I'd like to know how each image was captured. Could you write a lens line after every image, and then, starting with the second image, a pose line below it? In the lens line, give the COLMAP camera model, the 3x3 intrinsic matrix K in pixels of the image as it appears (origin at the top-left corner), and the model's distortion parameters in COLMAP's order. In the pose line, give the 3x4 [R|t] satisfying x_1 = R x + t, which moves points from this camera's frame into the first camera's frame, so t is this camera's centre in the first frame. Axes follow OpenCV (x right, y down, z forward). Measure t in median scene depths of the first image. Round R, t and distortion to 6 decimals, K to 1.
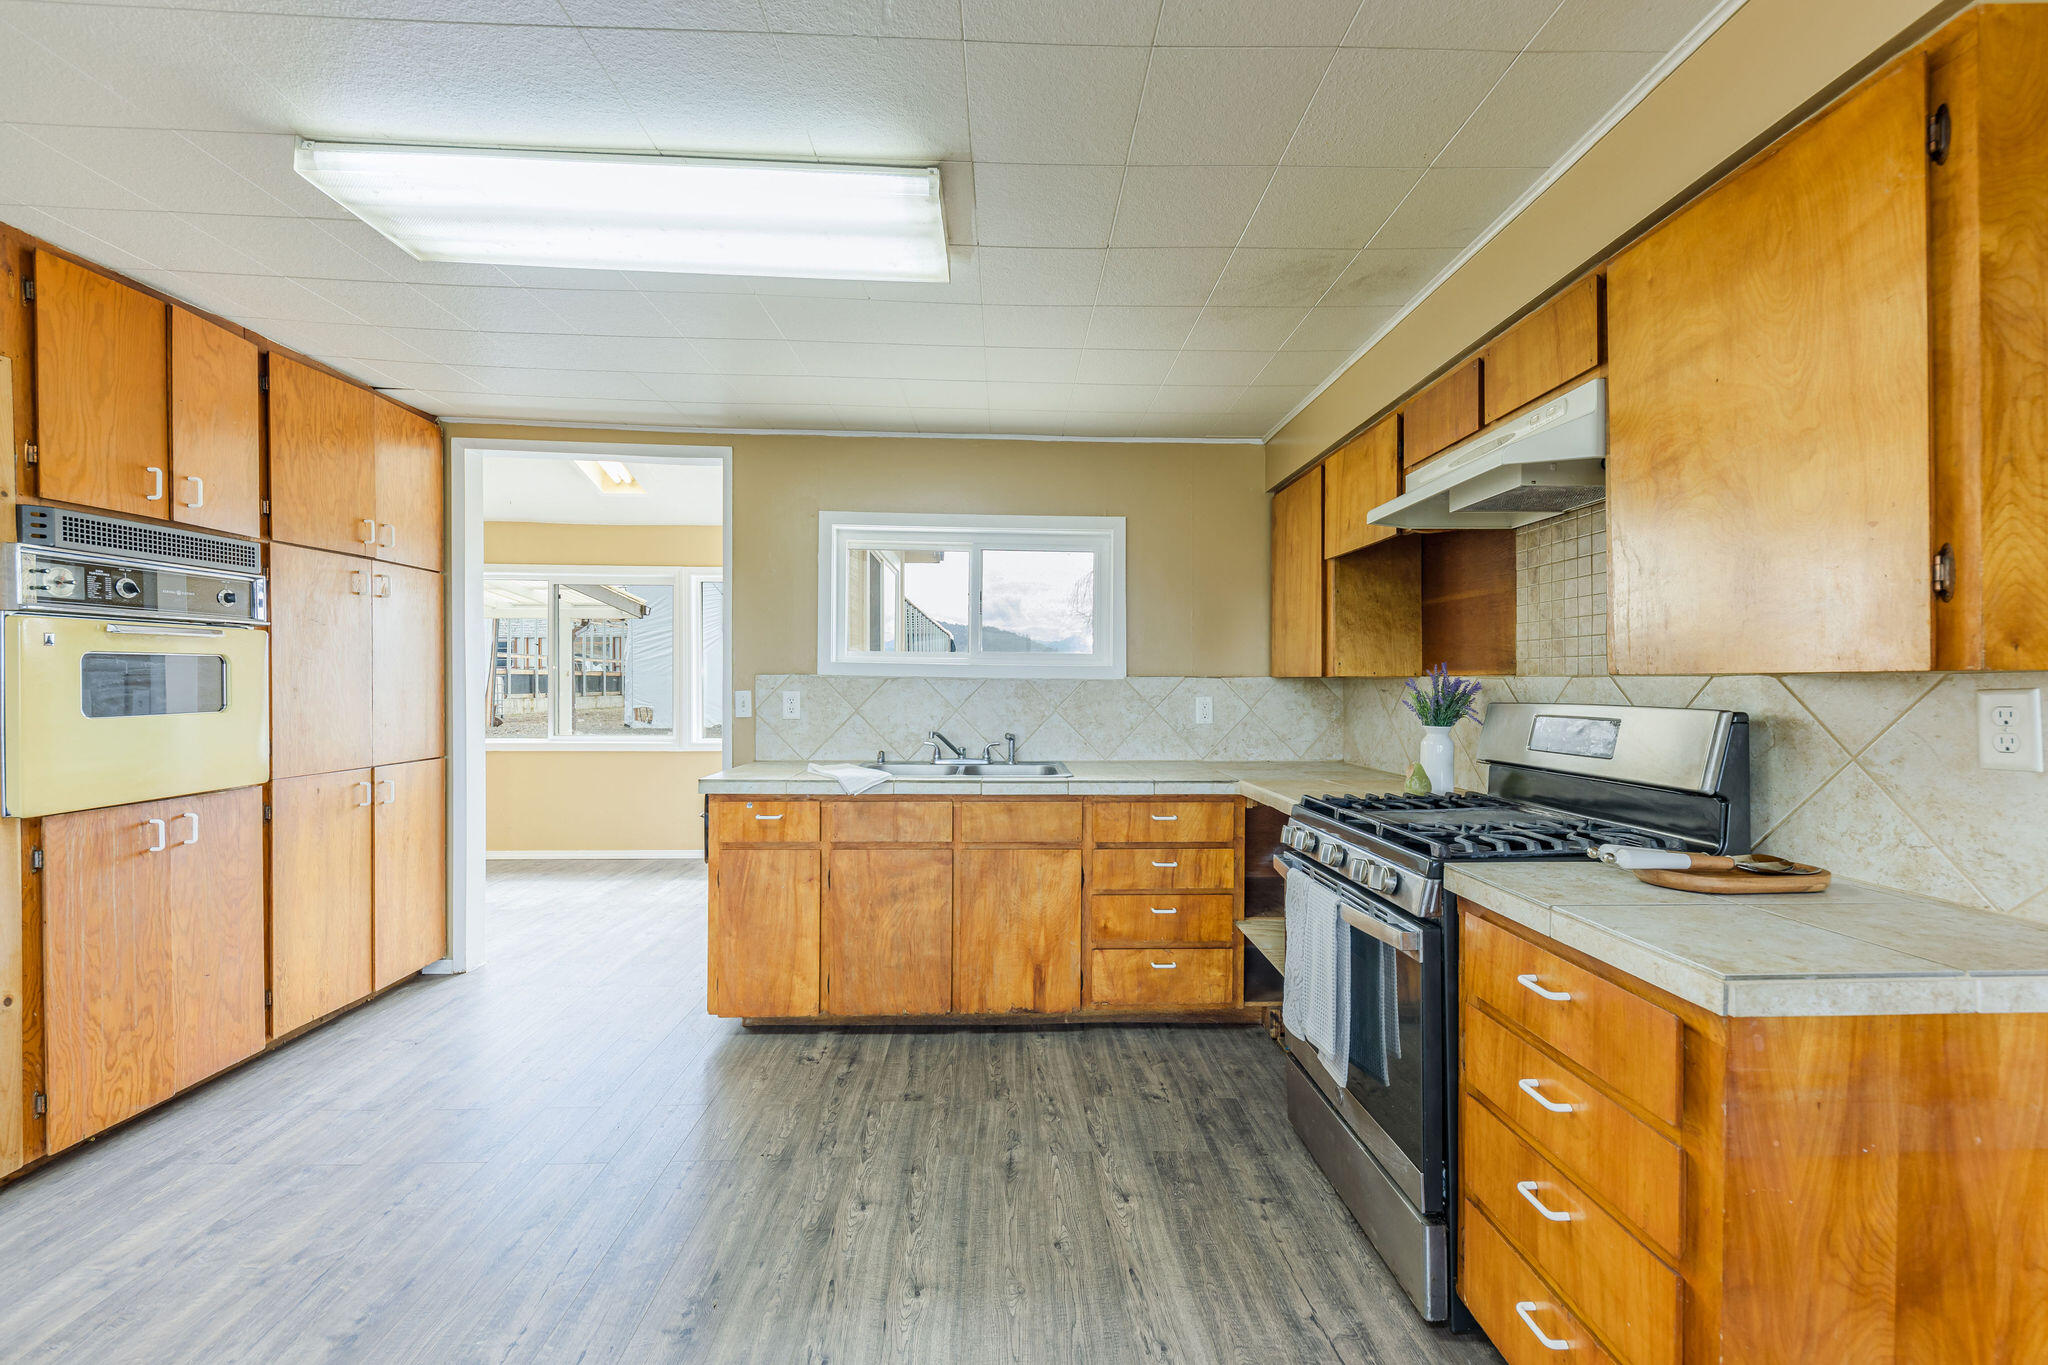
lens RADIAL K [[820.3, 0, 1032.3], [0, 820.3, 689.4], [0, 0, 1]] dist [0.007259, -0.000640]
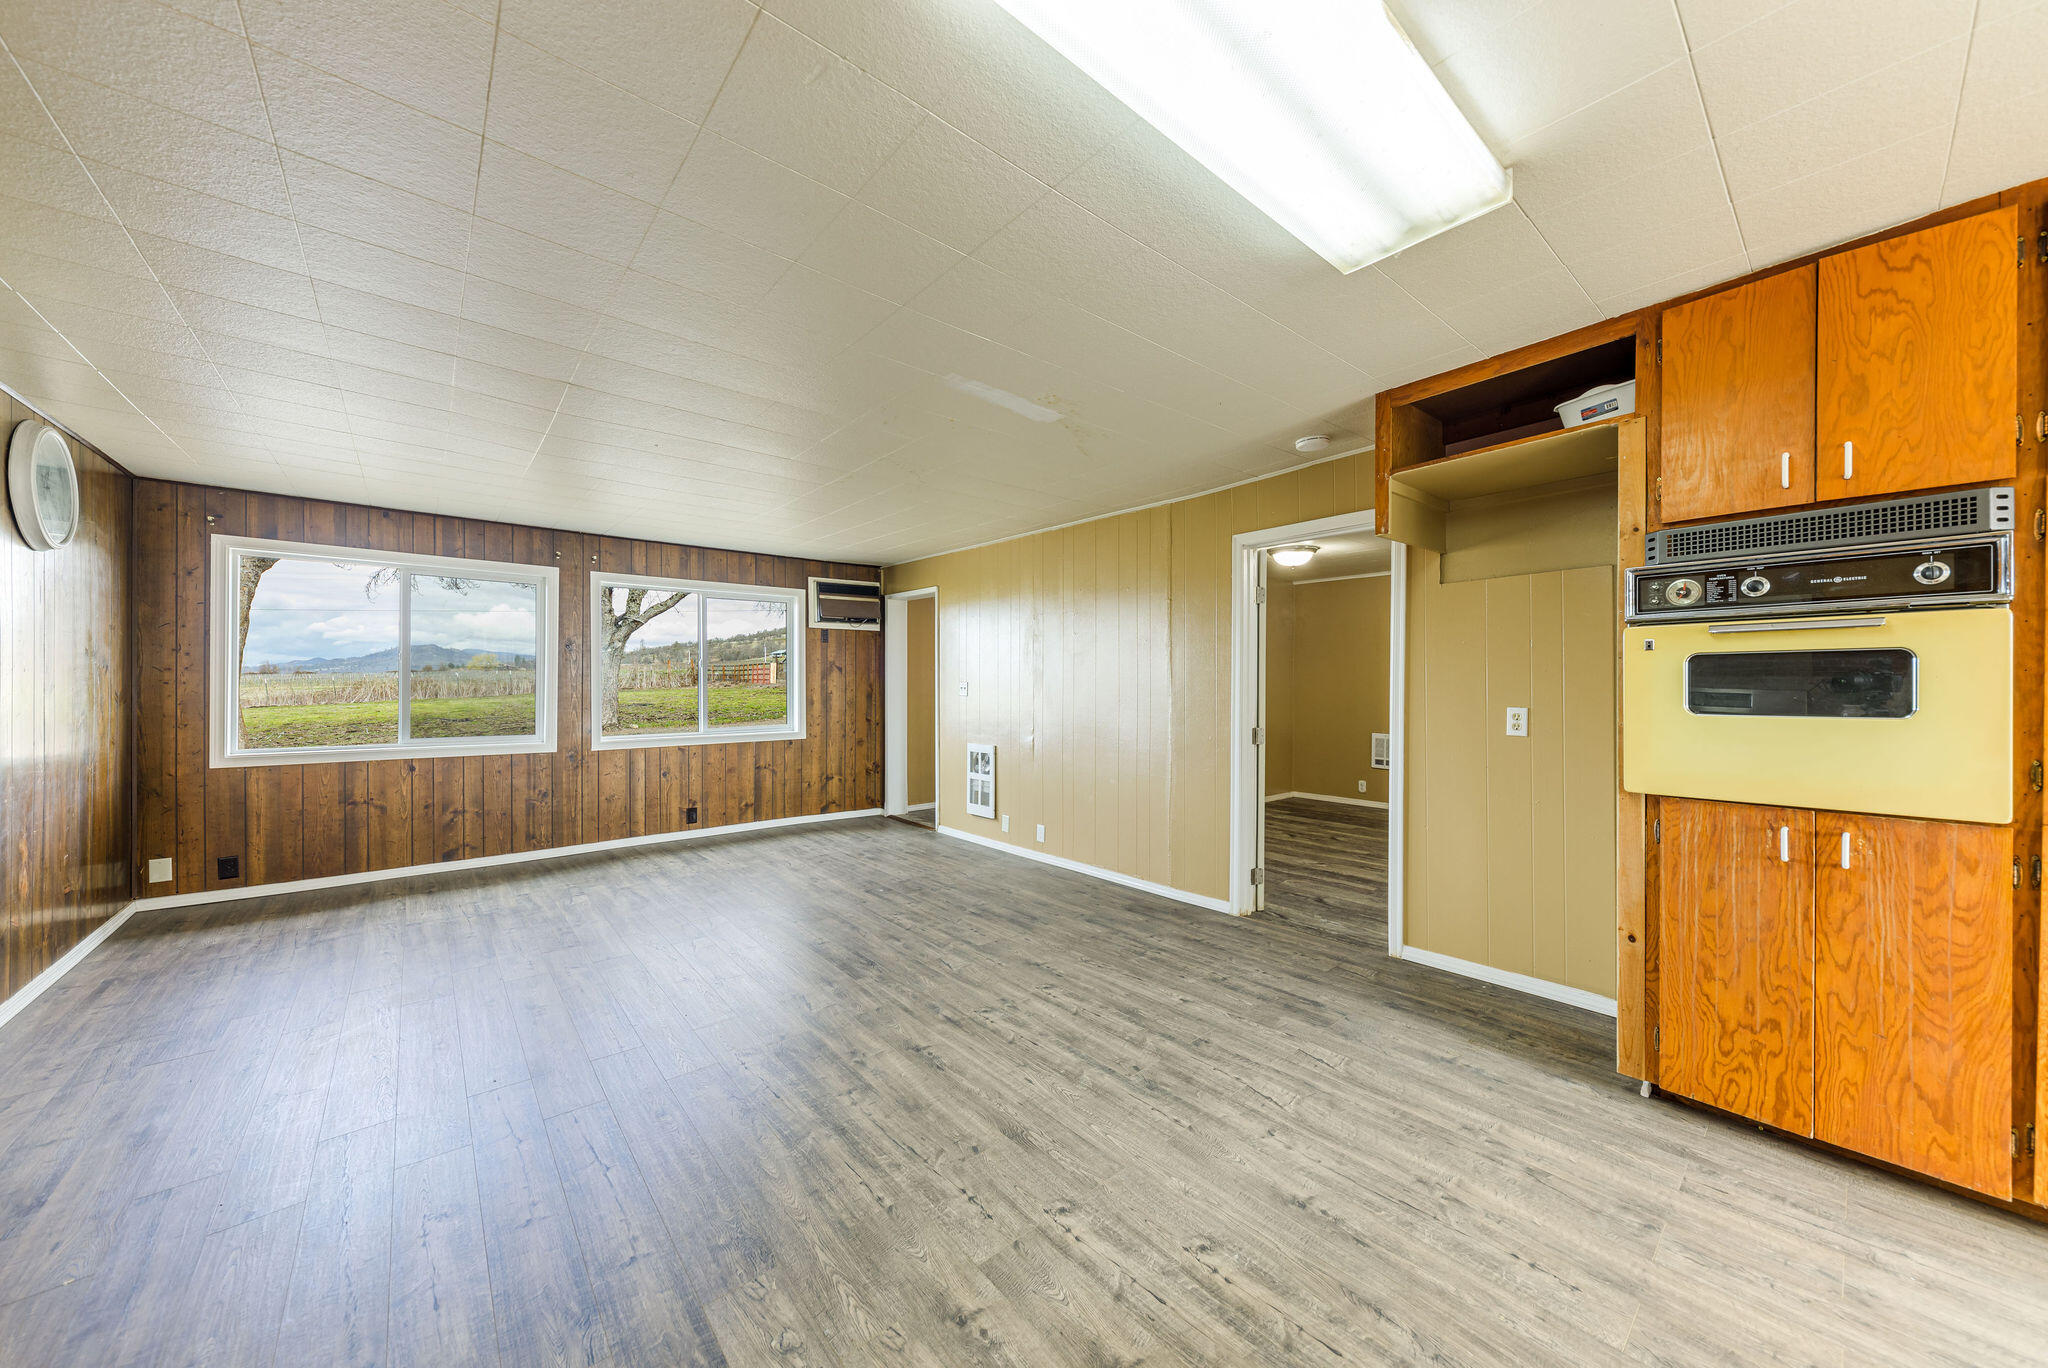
lens RADIAL K [[707.7, 0, 1031.2], [0, 707.7, 692.0], [0, 0, 1]] dist [0.007790, -0.001369]
pose [[-0.778238, 0.007158, -0.627928, 0.099699], [-0.007403, 0.999761, 0.020571, -0.005974], [0.627925, 0.020657, -0.777999, 0.945200]]
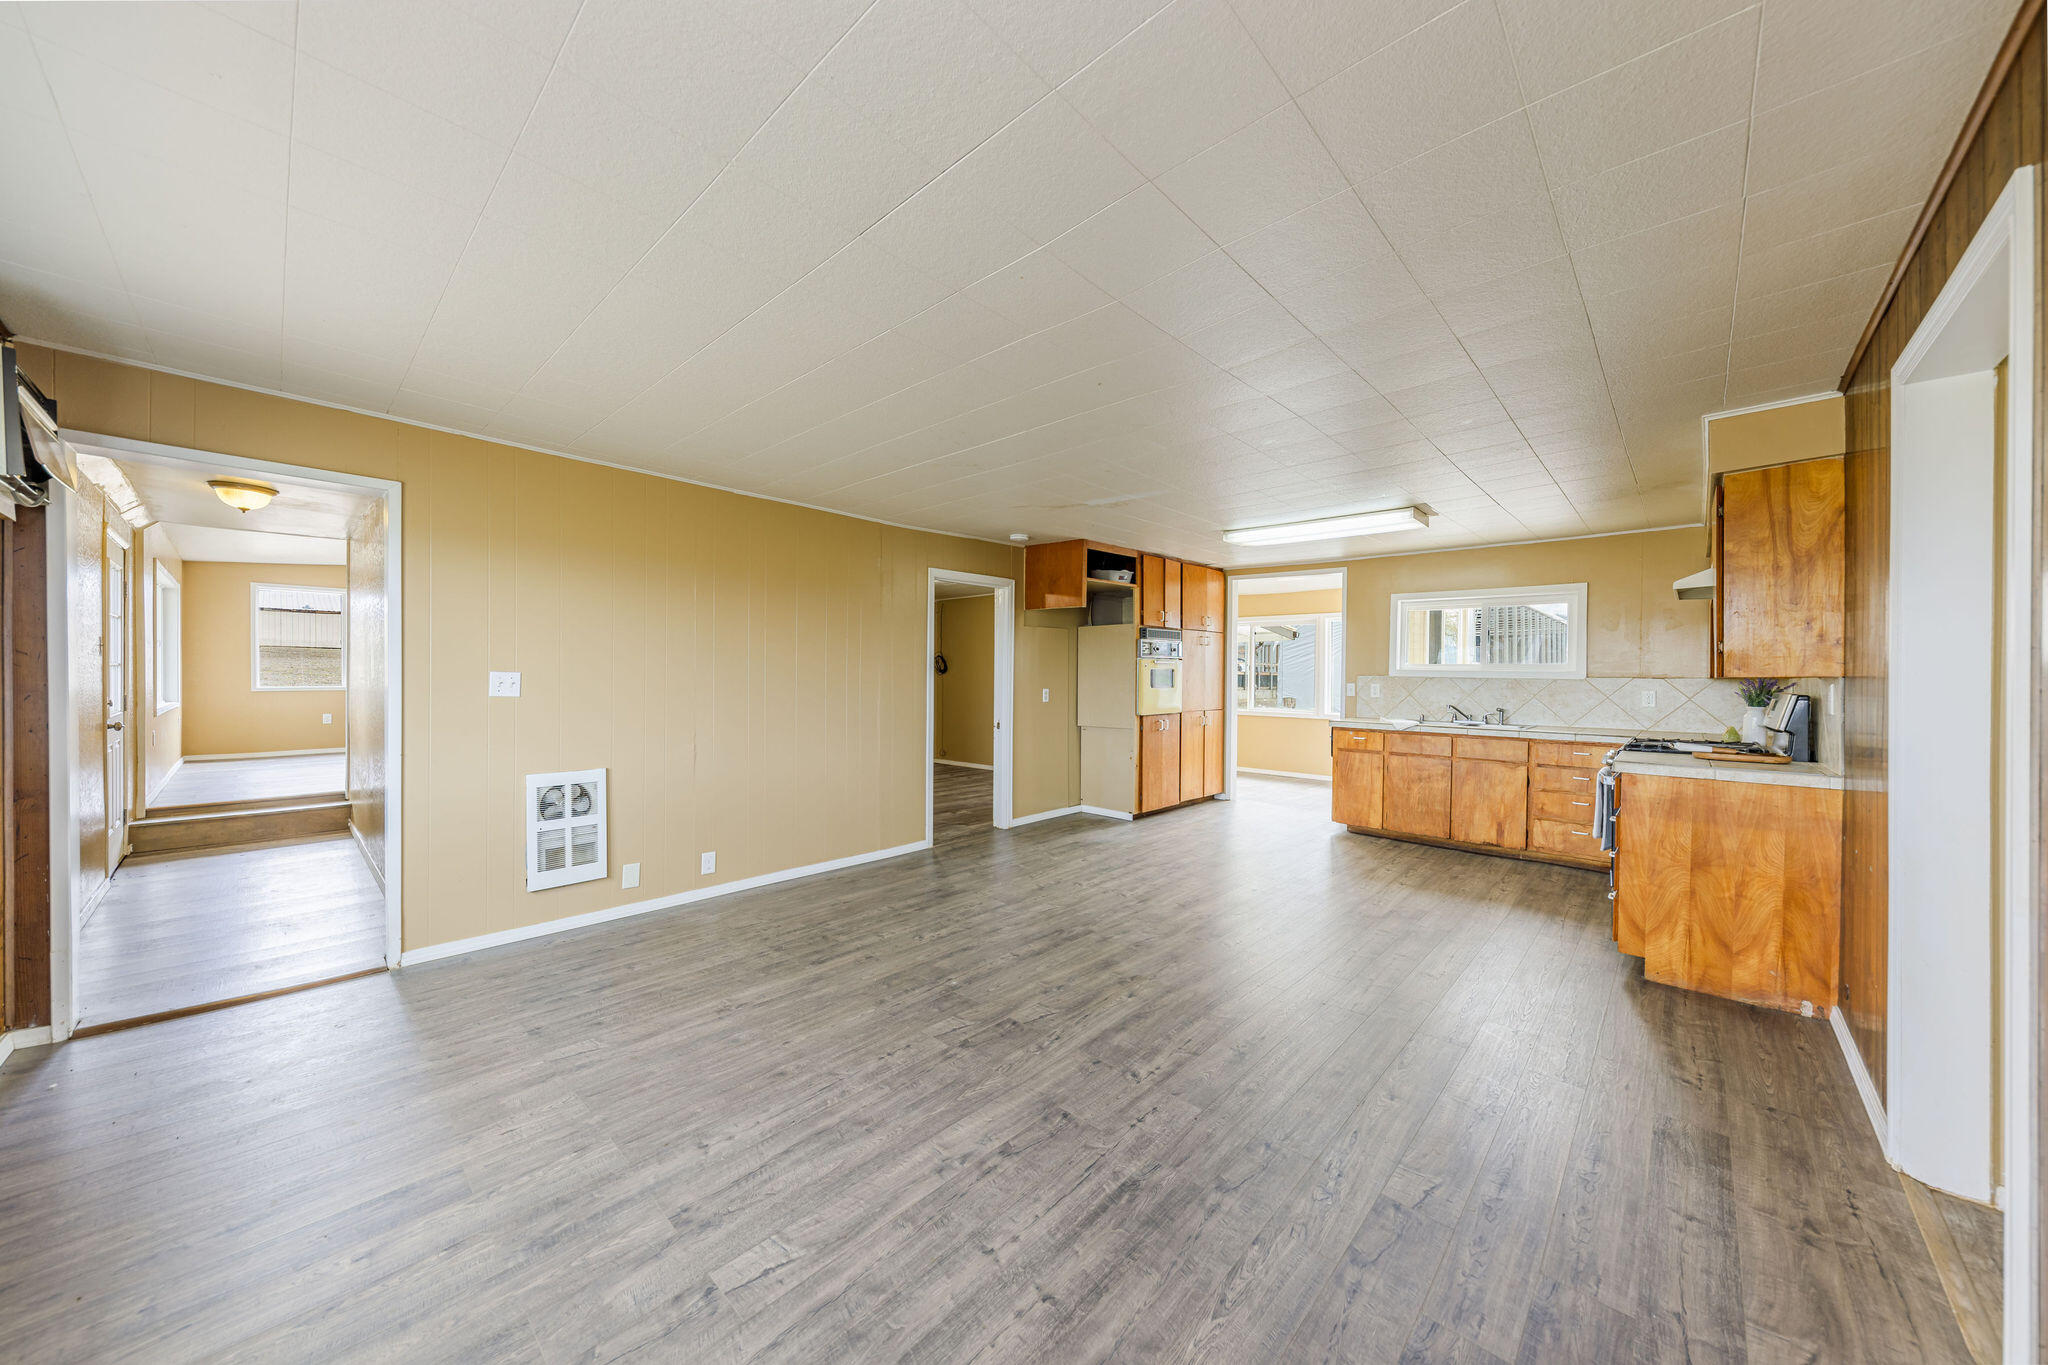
lens RADIAL K [[707.7, 0, 1031.6], [0, 707.7, 680.4], [0, 0, 1]] dist [0.007790, -0.001369]
pose [[0.709302, 0.008828, -0.704849, 0.457674], [-0.014361, 0.999895, -0.001929, 0.012839], [0.704758, 0.011490, 0.709354, -1.137610]]
